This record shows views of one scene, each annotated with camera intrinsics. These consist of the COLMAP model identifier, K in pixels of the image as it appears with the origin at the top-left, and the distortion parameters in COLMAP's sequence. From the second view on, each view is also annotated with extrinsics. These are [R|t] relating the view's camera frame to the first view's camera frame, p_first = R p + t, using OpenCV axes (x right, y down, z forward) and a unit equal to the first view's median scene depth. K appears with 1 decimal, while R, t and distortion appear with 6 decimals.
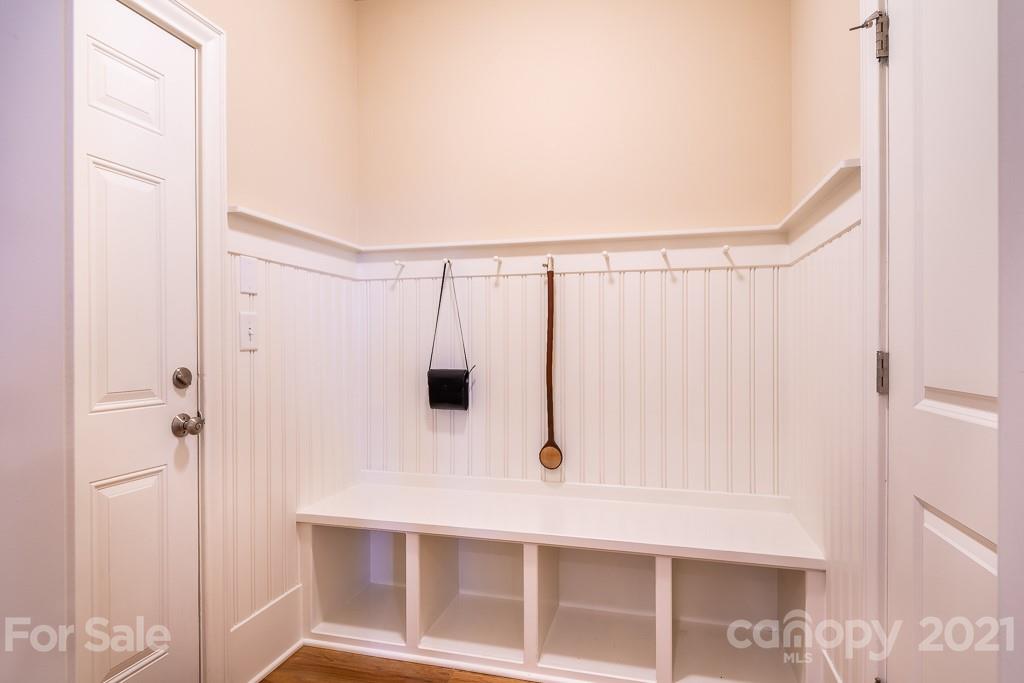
lens RADIAL K [[583.0, 0, 512.6], [0, 583.0, 345.3], [0, 0, 1]] dist [-0.002274, 0.000038]
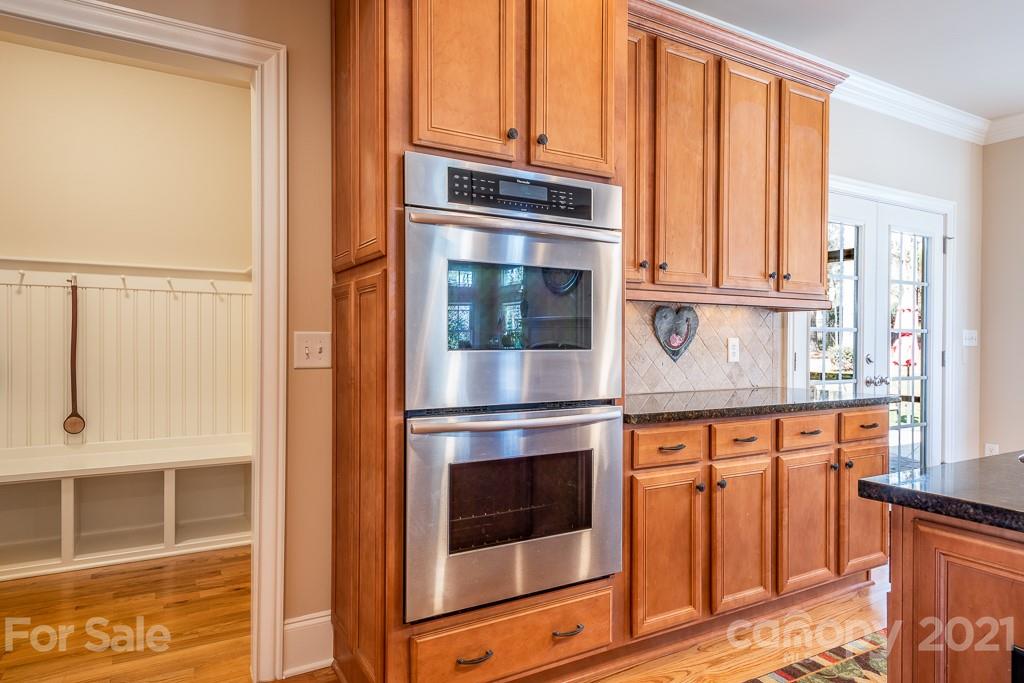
lens RADIAL K [[609.9, 0, 515.5], [0, 609.9, 339.7], [0, 0, 1]] dist [-0.004120, -0.002944]
pose [[0.697756, 0.004833, 0.716319, -0.228494], [-0.006161, 0.999981, -0.000746, -0.008717], [-0.716309, -0.003893, 0.697773, -0.698383]]
